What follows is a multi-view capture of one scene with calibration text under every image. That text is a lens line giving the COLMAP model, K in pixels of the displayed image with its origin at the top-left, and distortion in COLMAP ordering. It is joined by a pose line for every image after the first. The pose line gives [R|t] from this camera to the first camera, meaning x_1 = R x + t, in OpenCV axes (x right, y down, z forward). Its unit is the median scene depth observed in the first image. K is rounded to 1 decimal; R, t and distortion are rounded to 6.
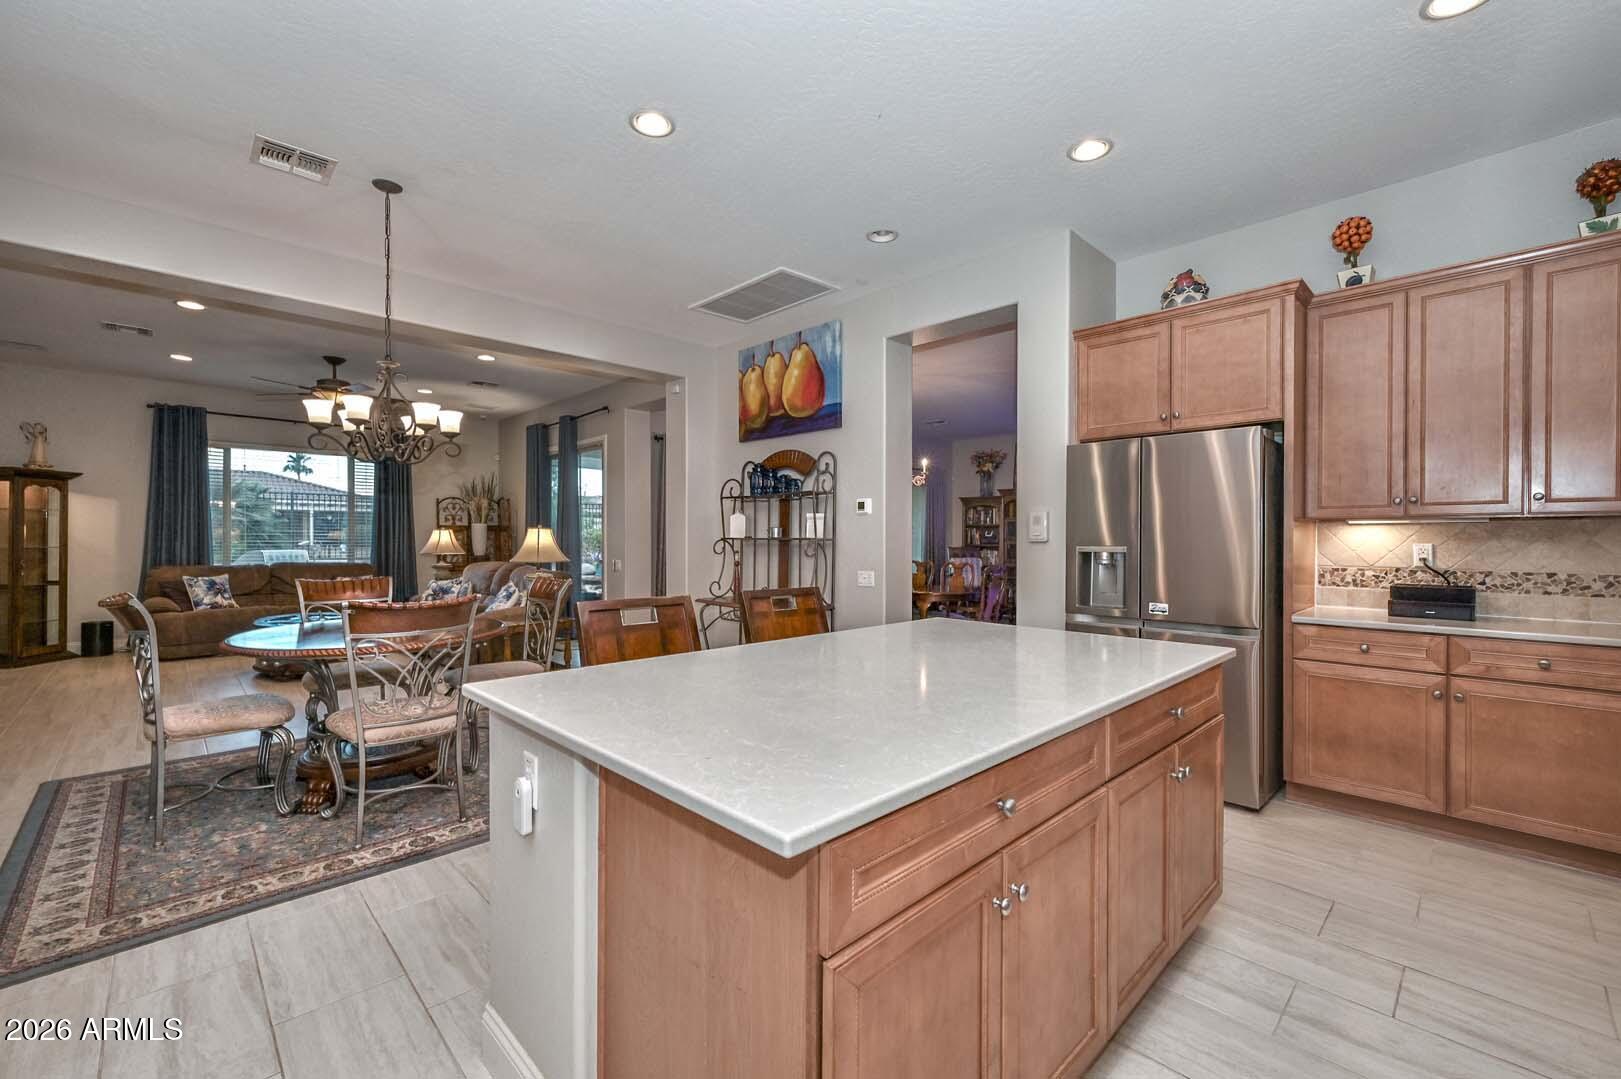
lens RADIAL K [[674.8, 0, 812.4], [0, 674.8, 536.6], [0, 0, 1]] dist [-0.001006, 0.000097]
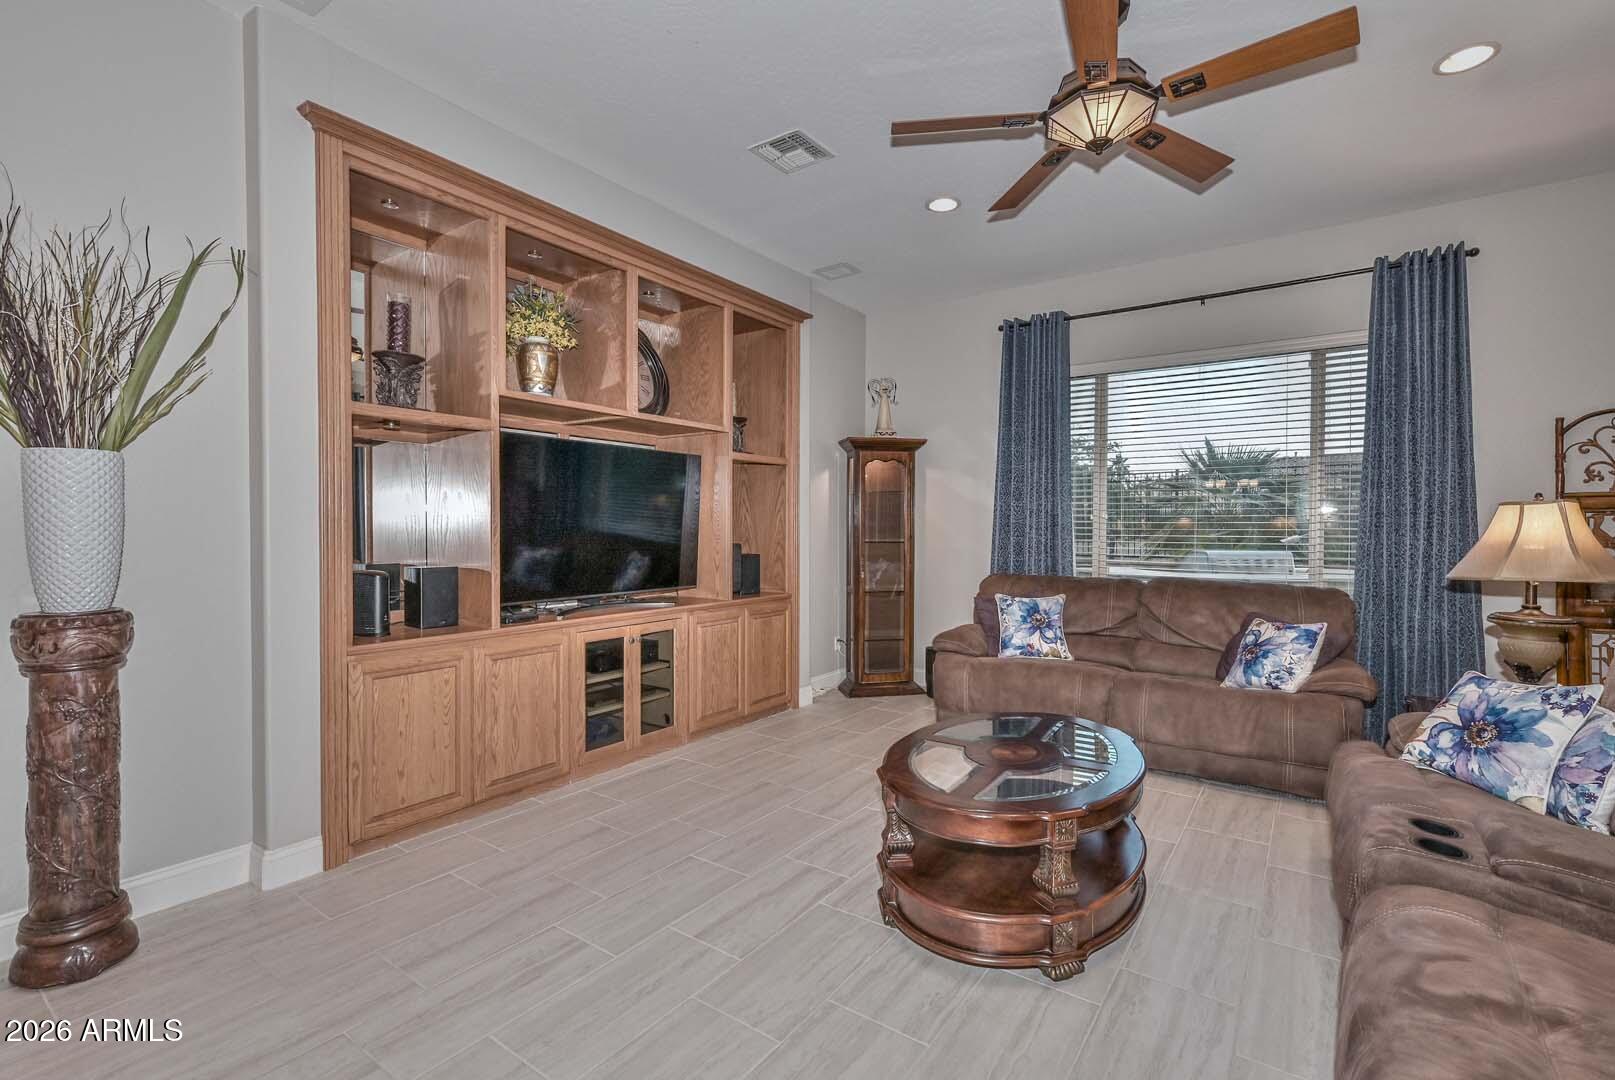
lens RADIAL K [[729.8, 0, 809.6], [0, 729.8, 538.4], [0, 0, 1]] dist [-0.000655, -0.000036]
pose [[0.182353, 0.007928, -0.983201, -0.323985], [-0.003624, 0.999966, 0.007391, 0.005938], [0.983226, 0.002215, 0.182375, 0.699369]]
